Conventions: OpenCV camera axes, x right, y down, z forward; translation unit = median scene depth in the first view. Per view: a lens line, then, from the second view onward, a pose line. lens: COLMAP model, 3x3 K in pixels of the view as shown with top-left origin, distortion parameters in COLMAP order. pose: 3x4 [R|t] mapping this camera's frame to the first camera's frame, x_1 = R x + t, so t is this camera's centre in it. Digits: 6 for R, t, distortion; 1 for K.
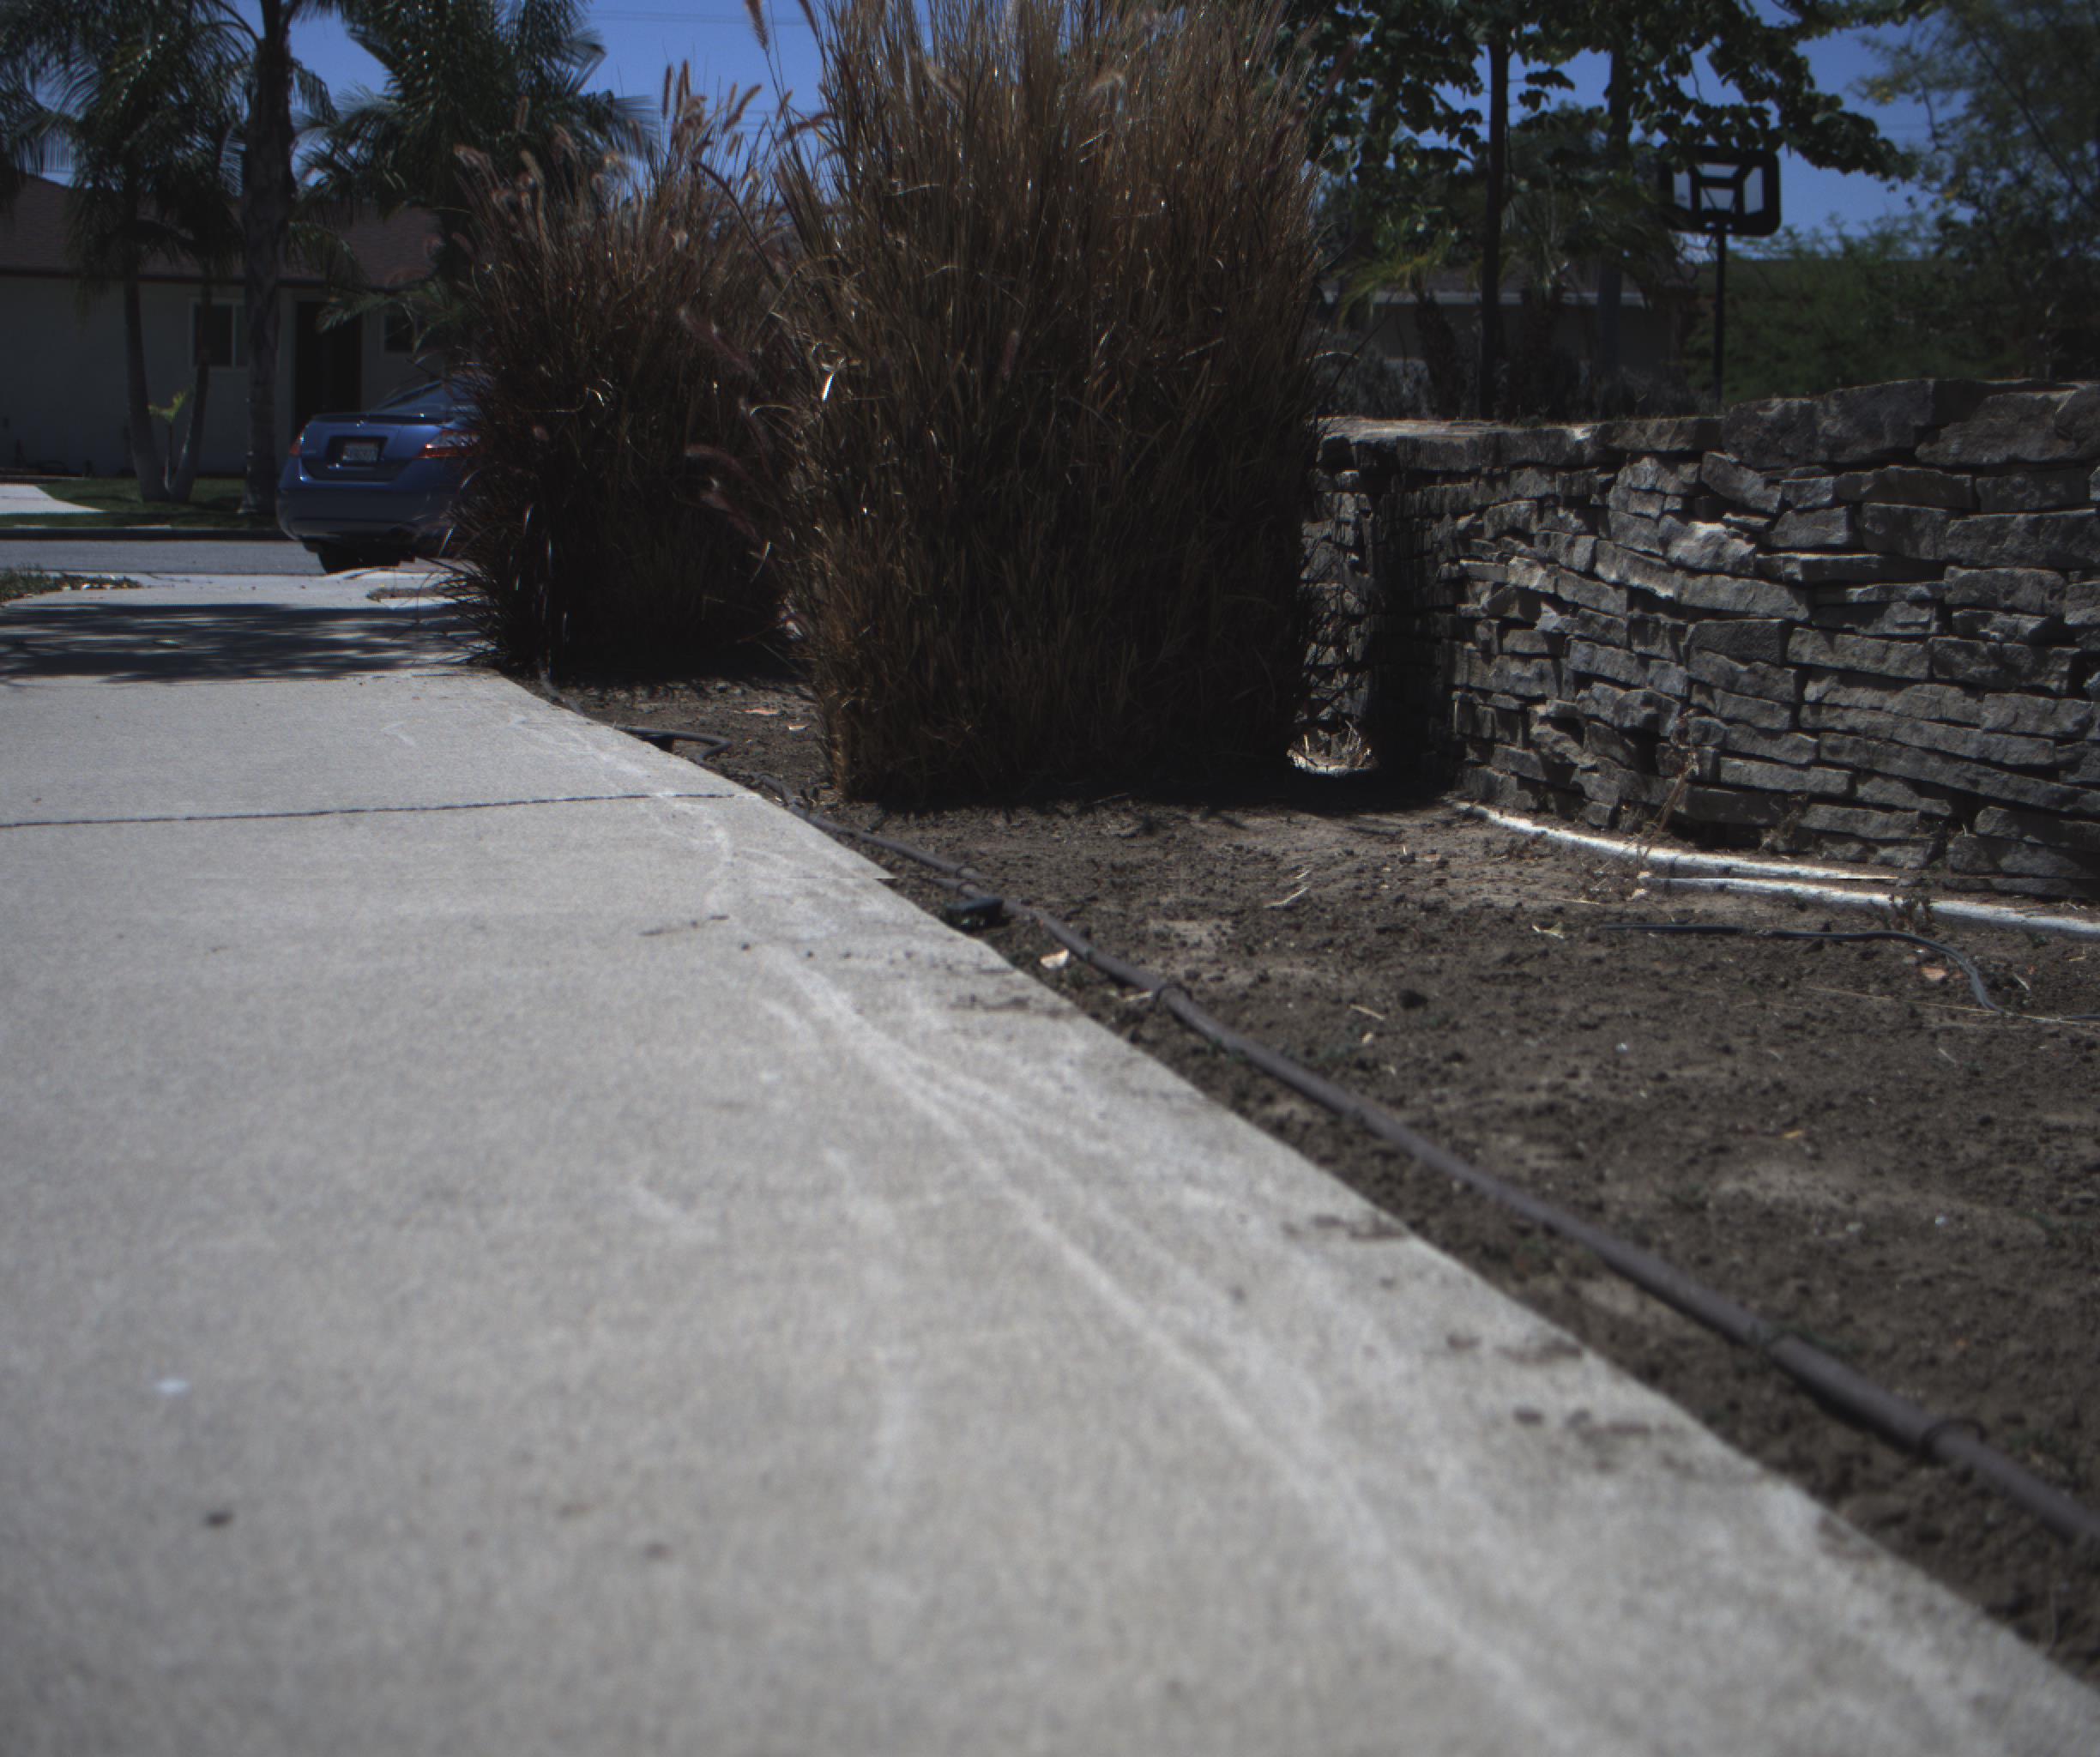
lens RADIAL K [[4012.7, 0, 1050.0], [0, 4012.7, 878.5], [0, 0, 1]] dist [-0.198630, 1.068313]
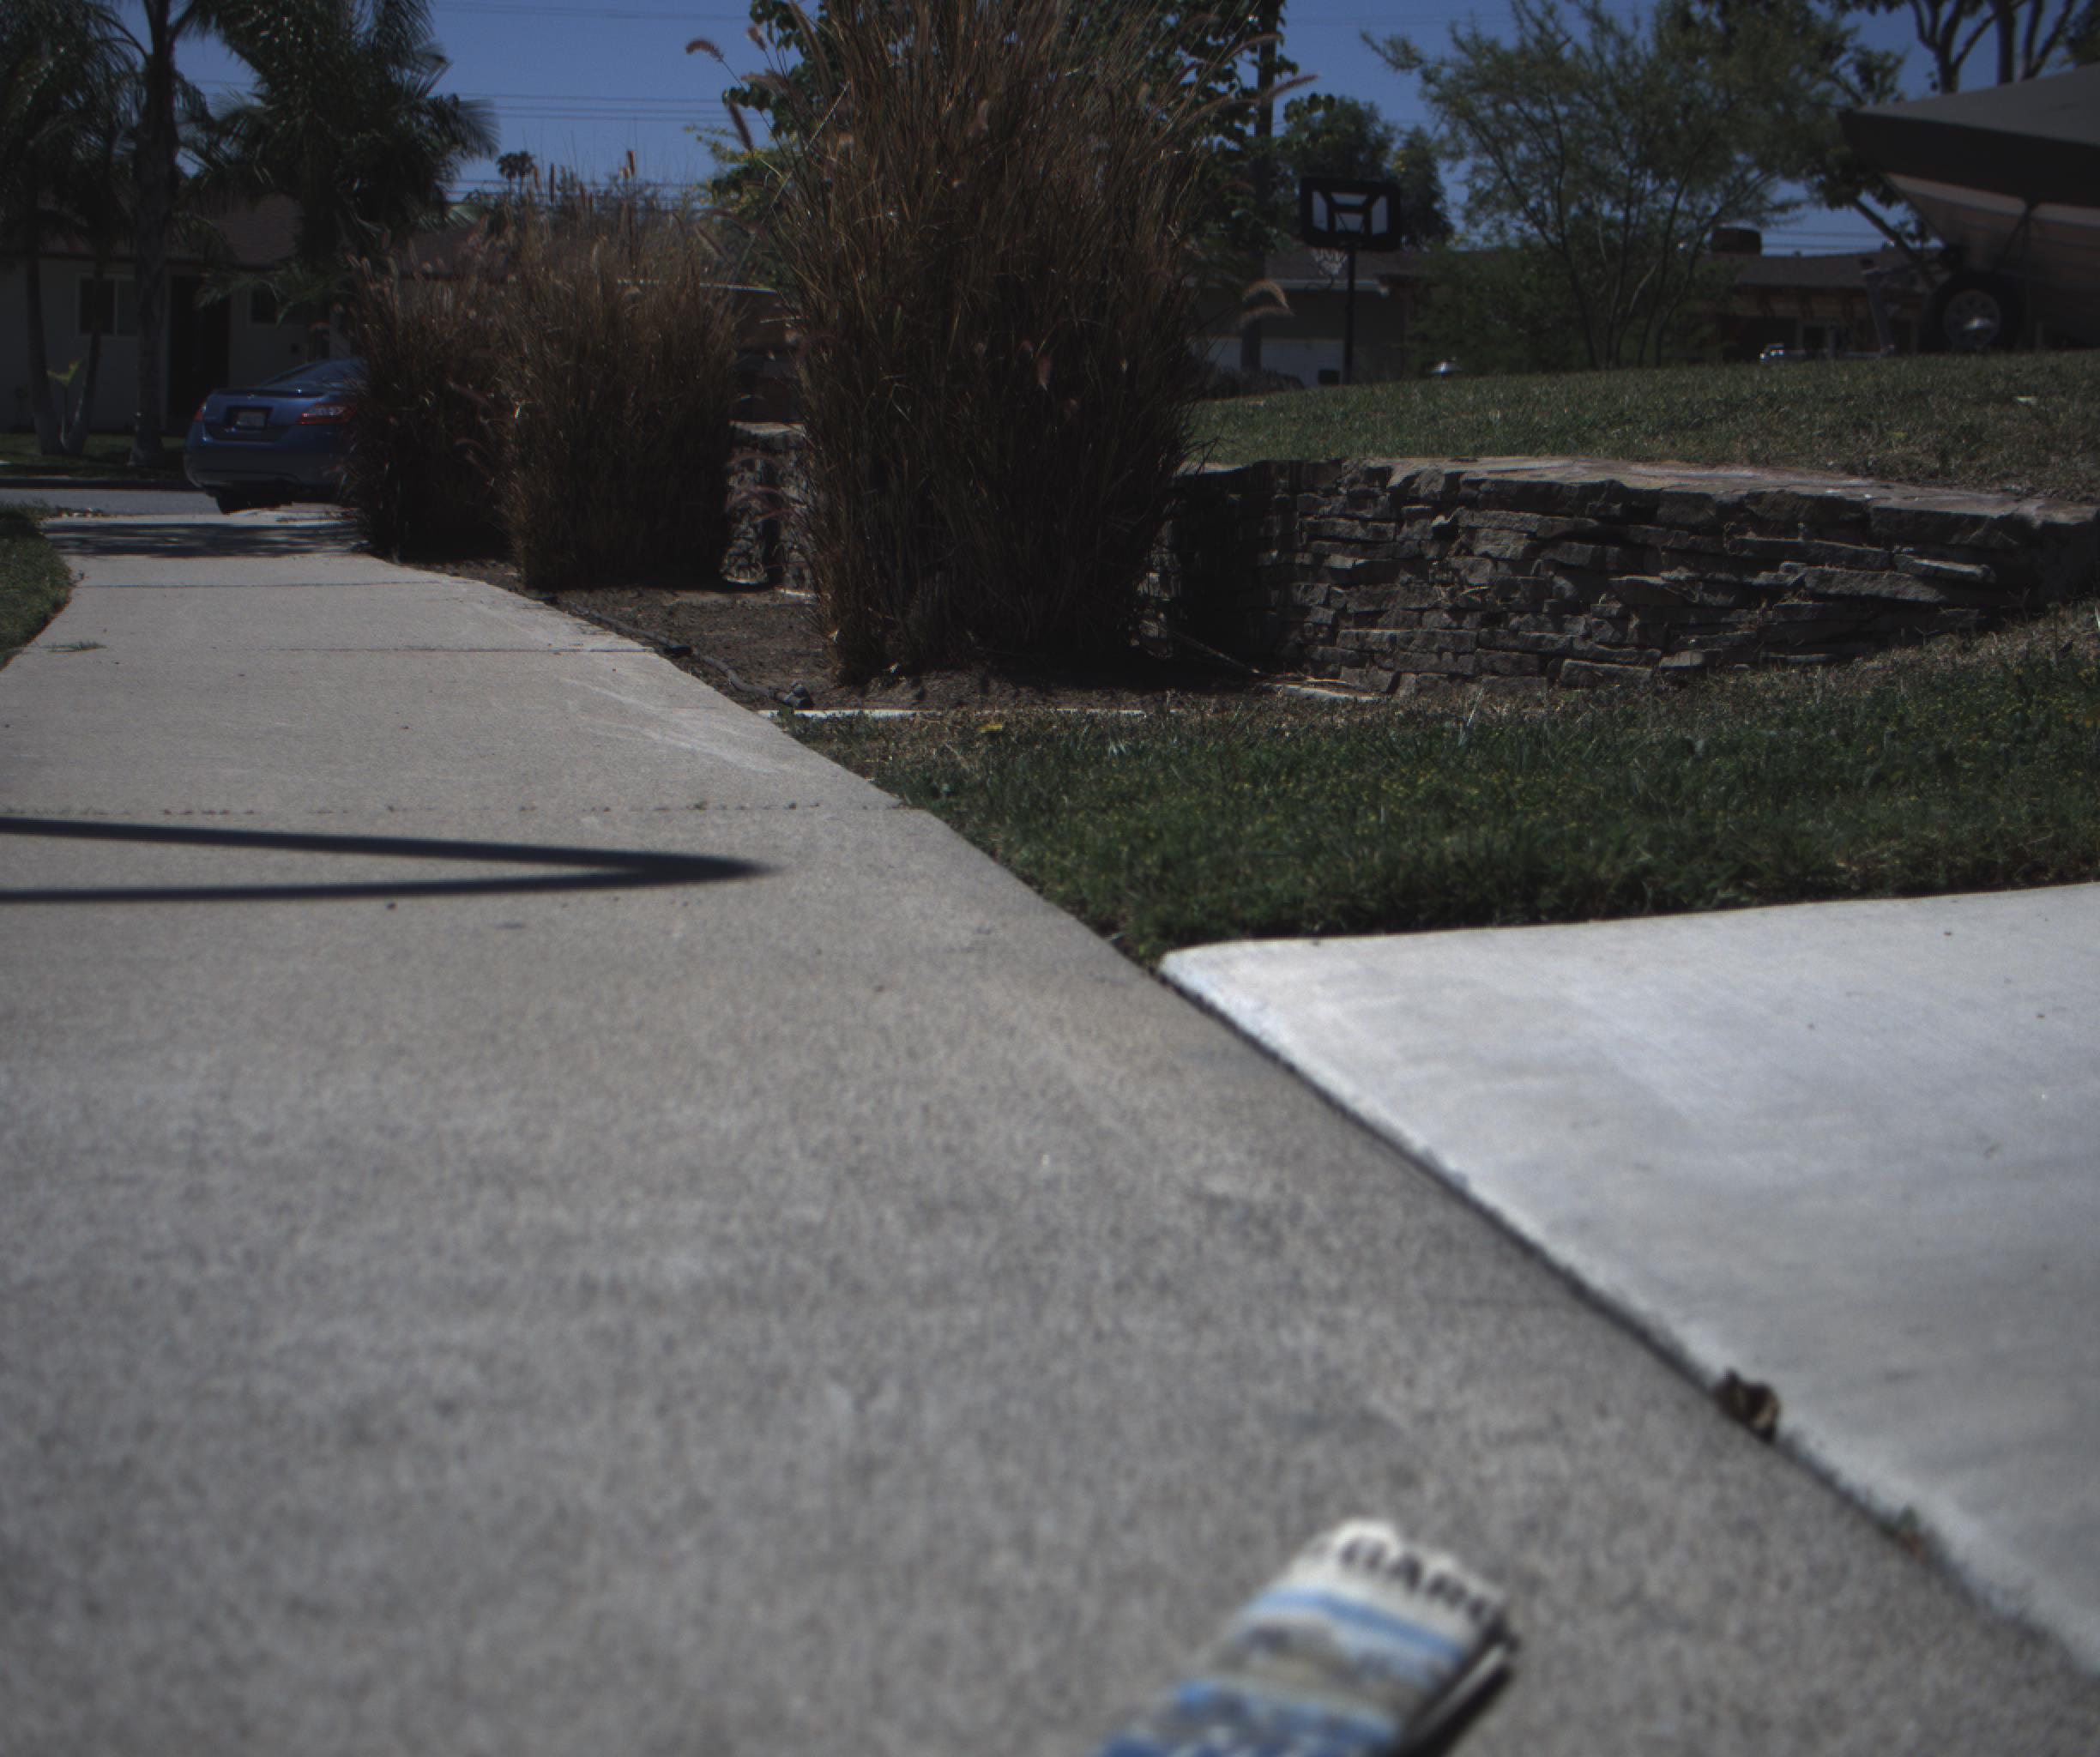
lens RADIAL K [[4012.7, 0, 1050.0], [0, 4012.7, 878.5], [0, 0, 1]] dist [-0.198630, 1.068313]
pose [[0.999269, 0.006393, 0.037704, 0.103539], [-0.006748, 0.999934, 0.009273, 0.077436], [-0.037642, -0.009520, 0.999246, -0.826808]]
